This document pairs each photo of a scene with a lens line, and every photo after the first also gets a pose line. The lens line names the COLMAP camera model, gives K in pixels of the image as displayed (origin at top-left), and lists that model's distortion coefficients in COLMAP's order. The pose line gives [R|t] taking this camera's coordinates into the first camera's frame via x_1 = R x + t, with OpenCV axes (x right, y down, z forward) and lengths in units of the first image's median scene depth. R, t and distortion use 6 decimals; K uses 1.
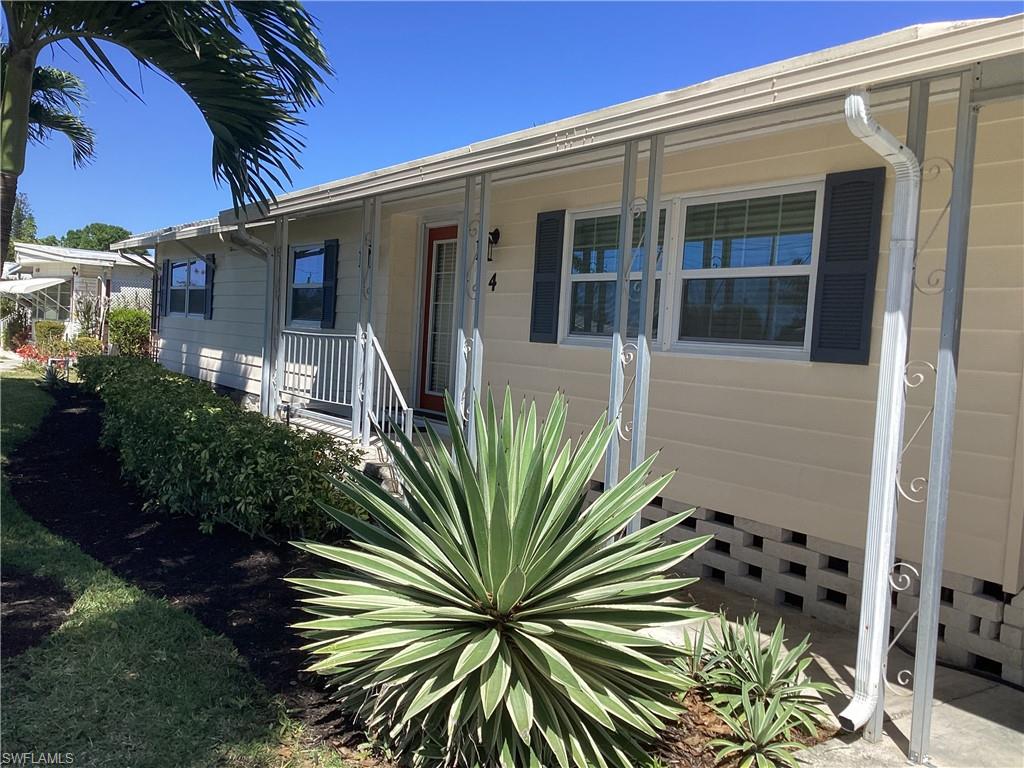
lens RADIAL K [[936.7, 0, 512.0], [0, 936.7, 384.0], [0, 0, 1]] dist [0.127971, -0.219466]
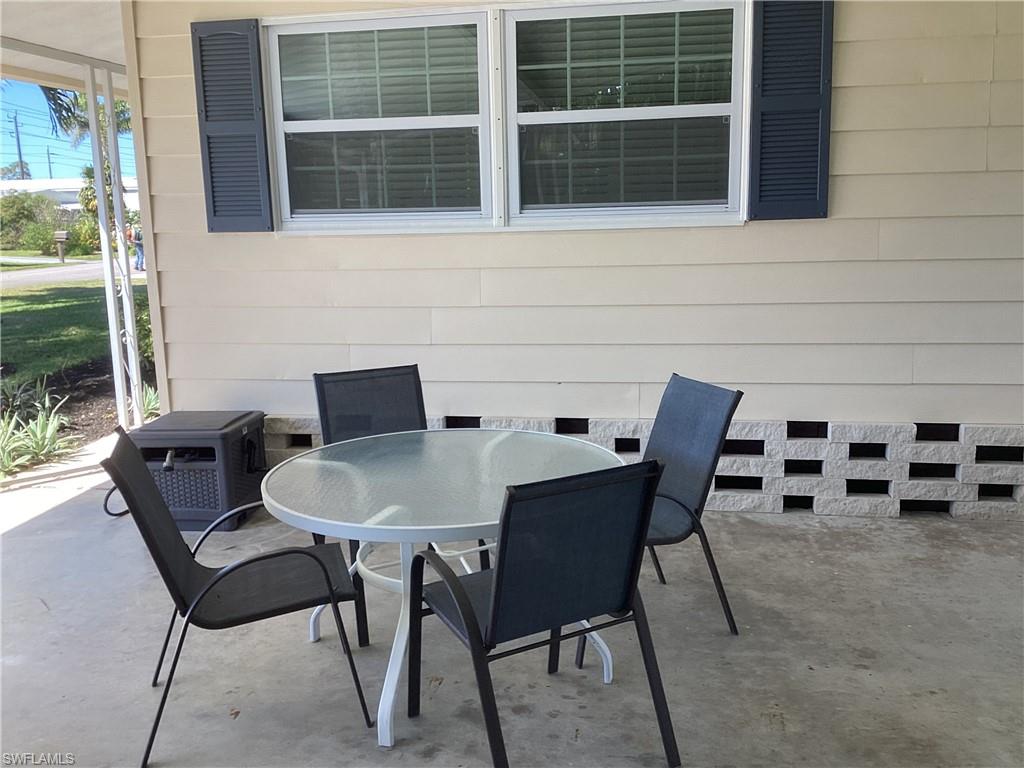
lens RADIAL K [[936.7, 0, 512.0], [0, 936.7, 384.0], [0, 0, 1]] dist [0.127971, -0.219466]
pose [[0.677721, -0.197115, 0.708407, -0.414541], [0.102102, 0.979294, 0.174810, -0.045189], [-0.728196, -0.046142, 0.683814, 0.511797]]
